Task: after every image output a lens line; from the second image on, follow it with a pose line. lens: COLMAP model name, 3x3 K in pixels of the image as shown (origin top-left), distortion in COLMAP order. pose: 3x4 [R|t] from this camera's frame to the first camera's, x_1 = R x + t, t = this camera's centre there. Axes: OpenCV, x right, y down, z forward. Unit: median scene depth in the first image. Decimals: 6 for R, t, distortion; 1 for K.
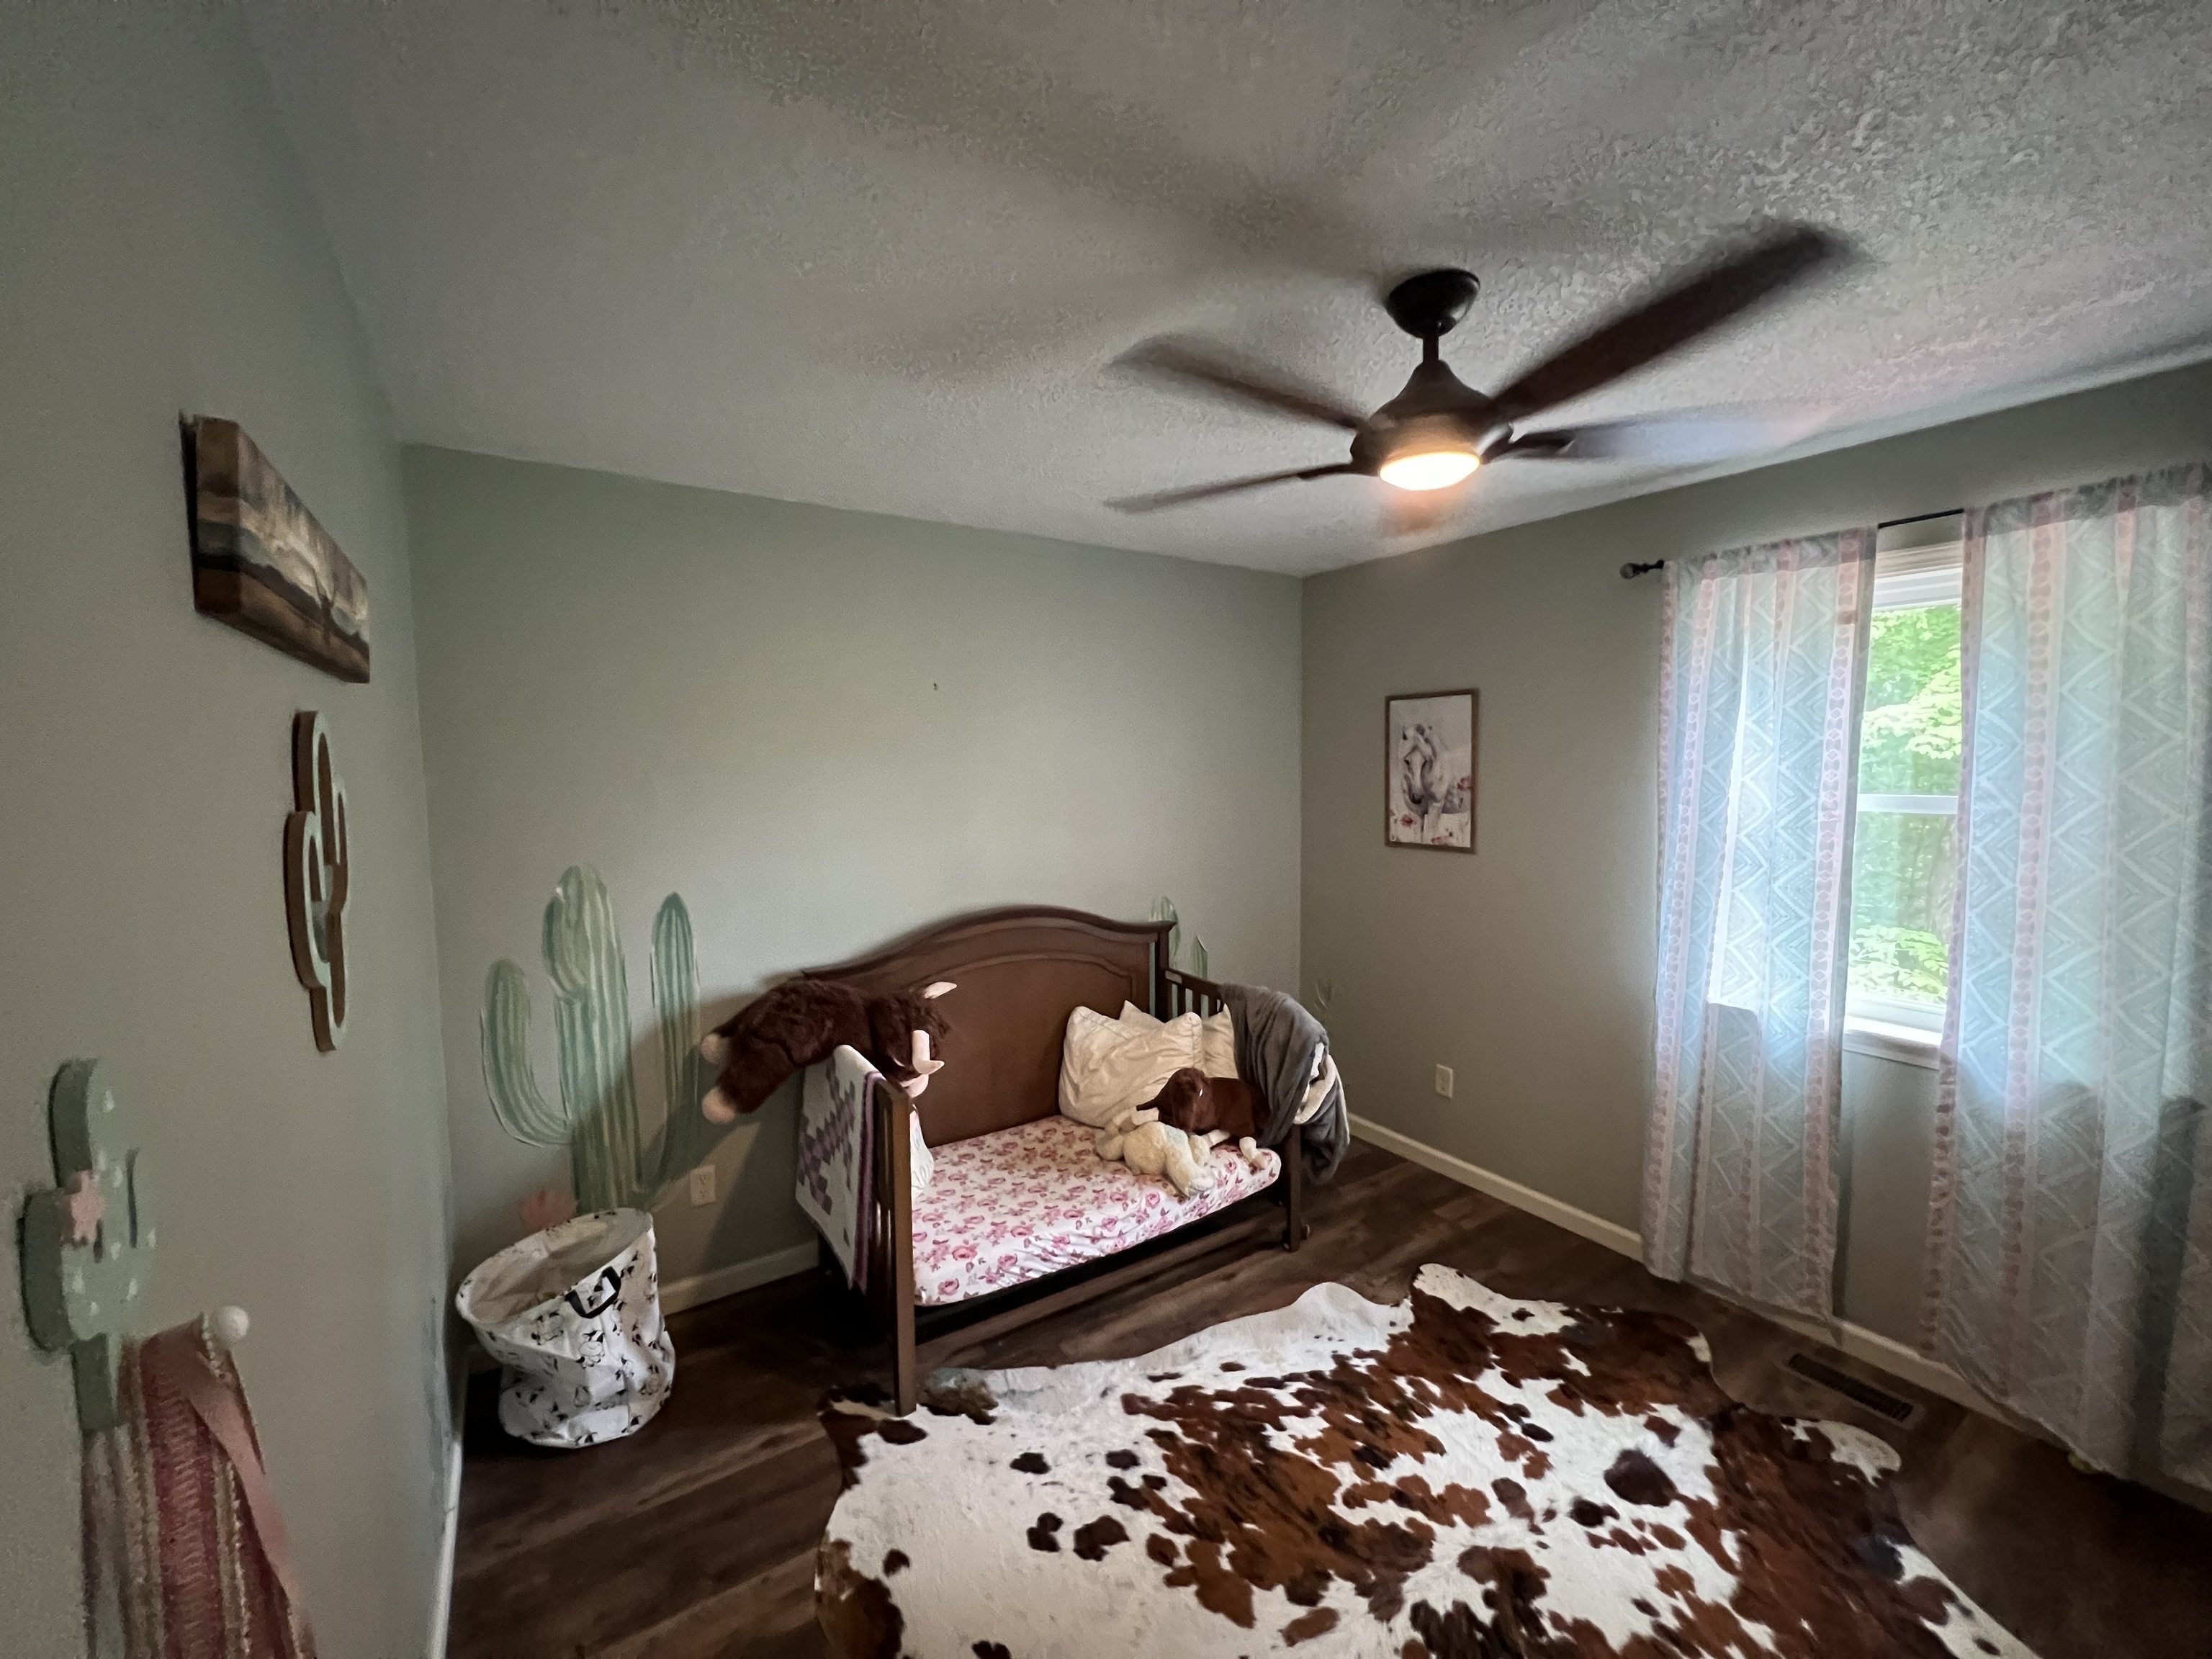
lens RADIAL K [[880.8, 0, 1105.6], [0, 880.8, 832.7], [0, 0, 1]] dist [-0.004775, 0.001258]
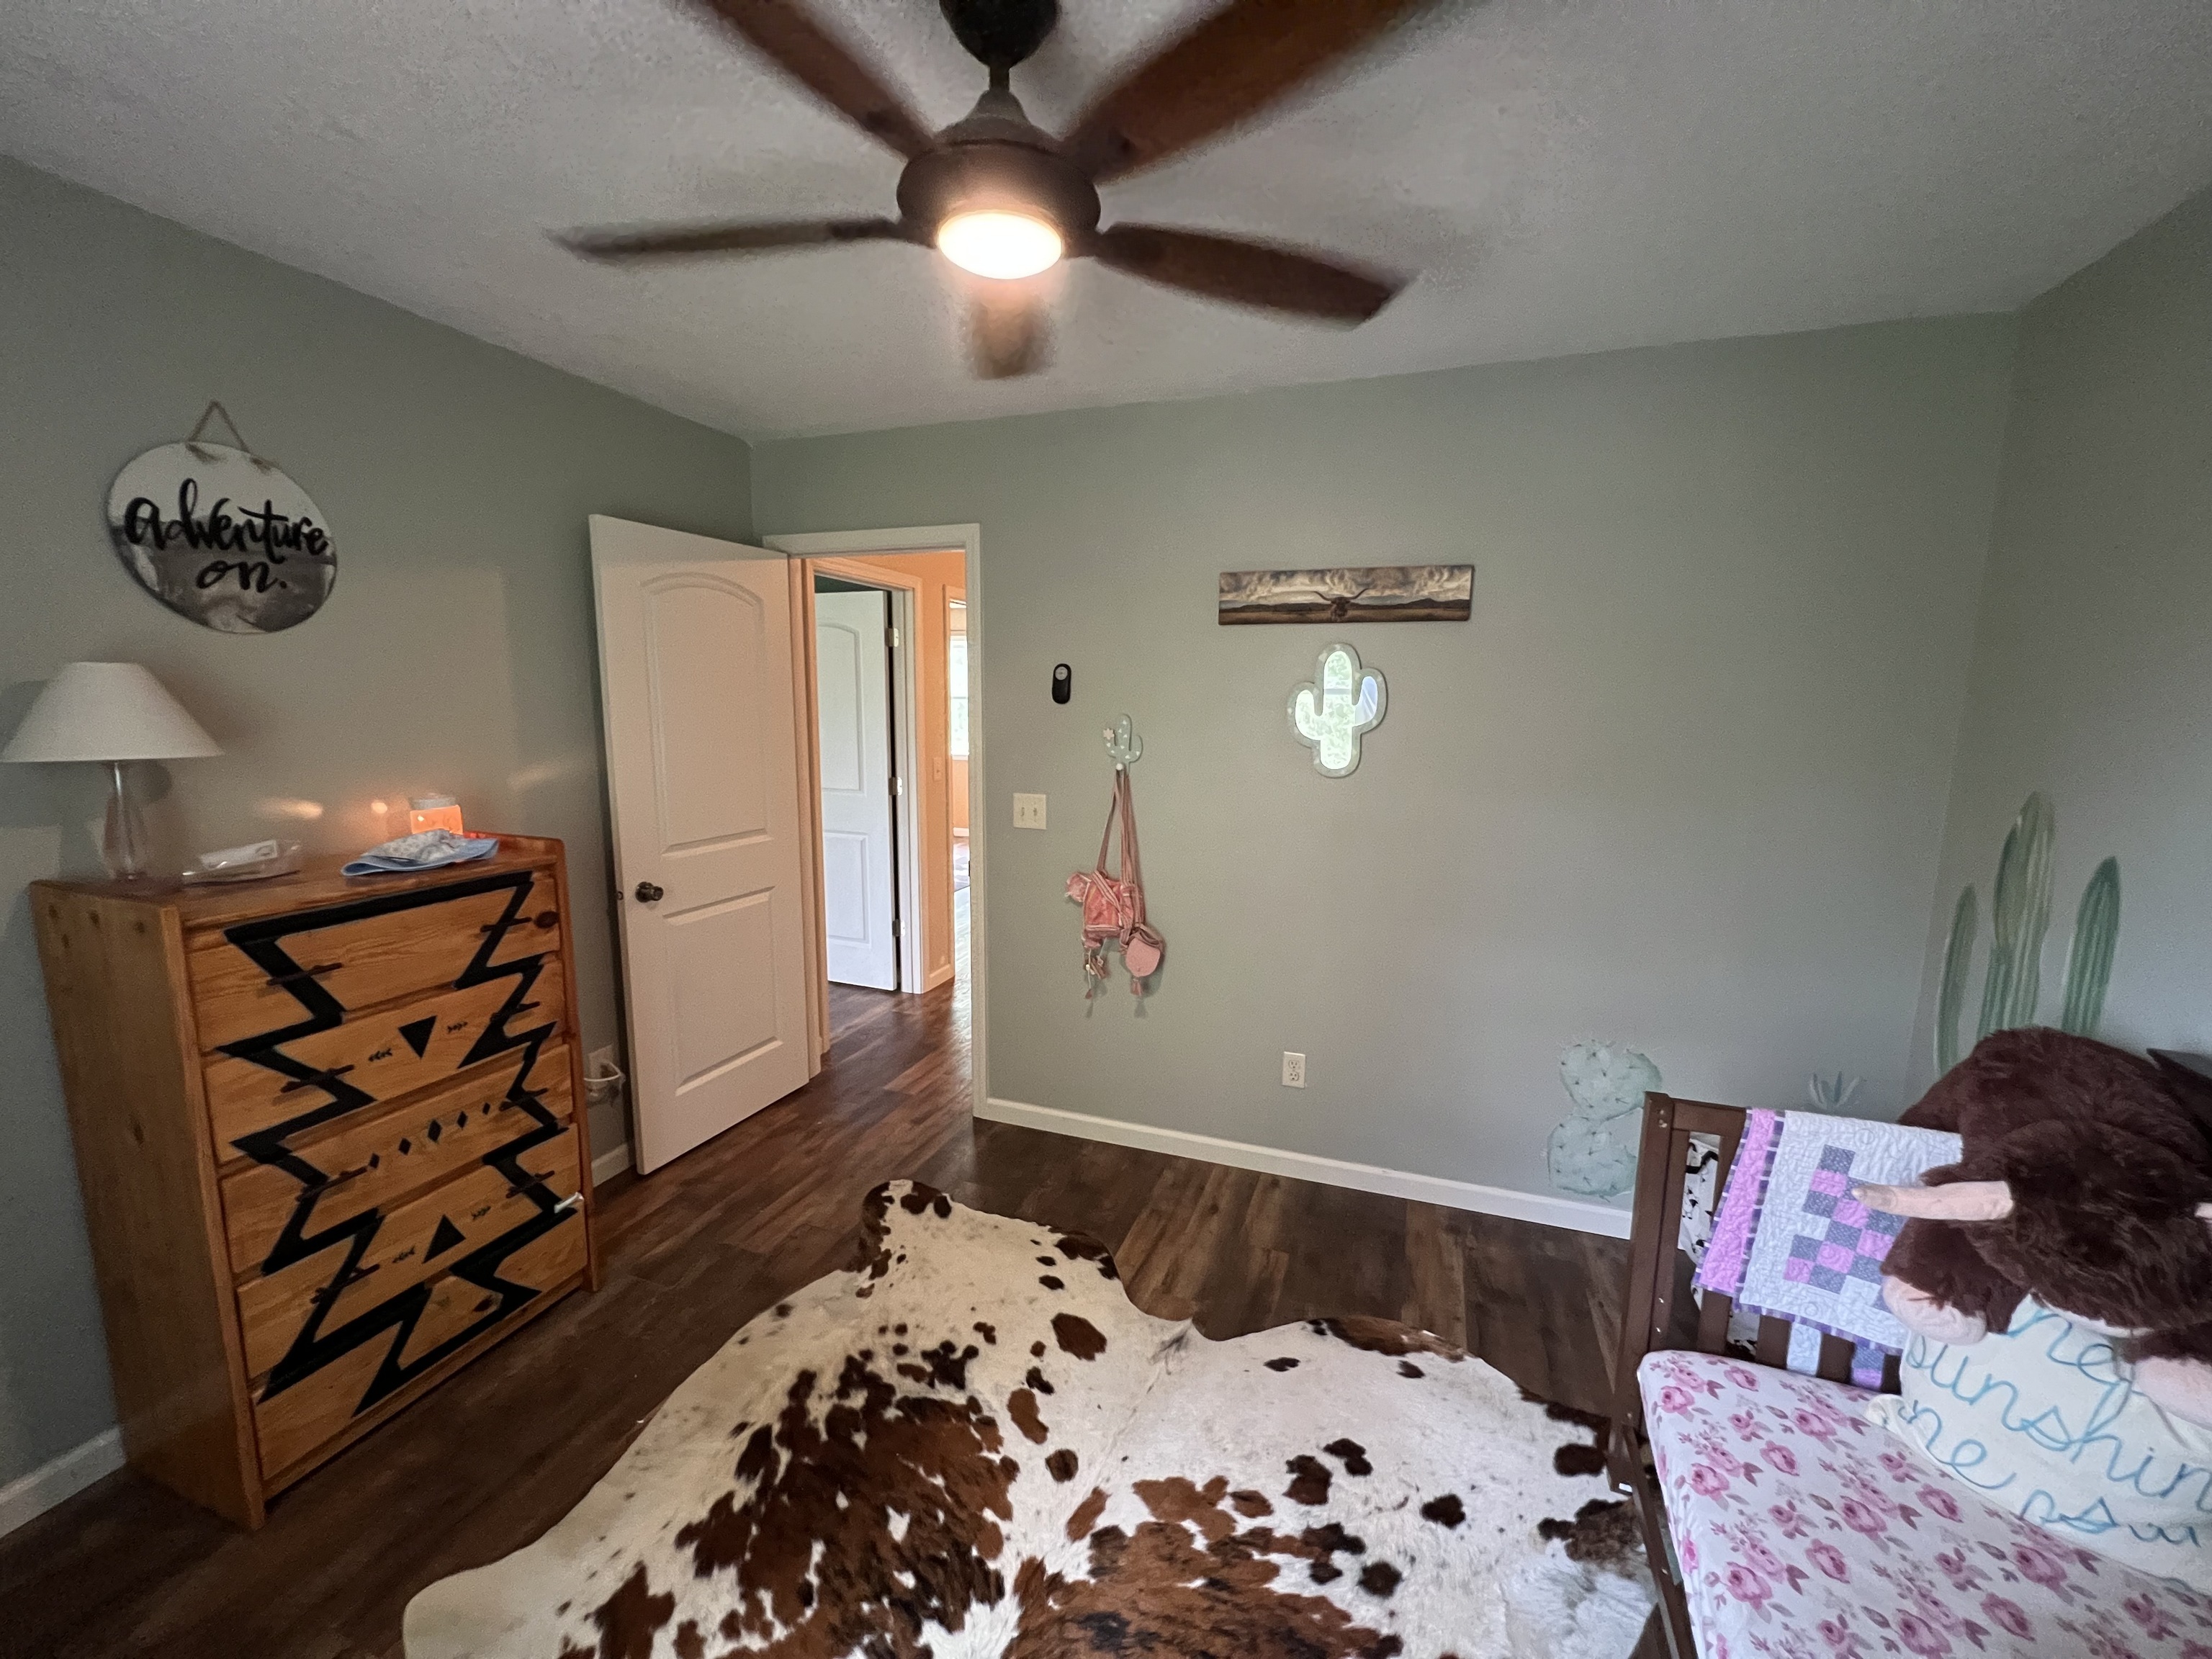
lens RADIAL K [[880.8, 0, 1102.4], [0, 880.8, 825.0], [0, 0, 1]] dist [-0.004775, 0.001258]
pose [[-0.802090, 0.089355, -0.590480, 0.672163], [-0.051101, 0.974848, 0.216933, -0.079651], [0.595013, 0.204174, -0.777350, 1.473255]]
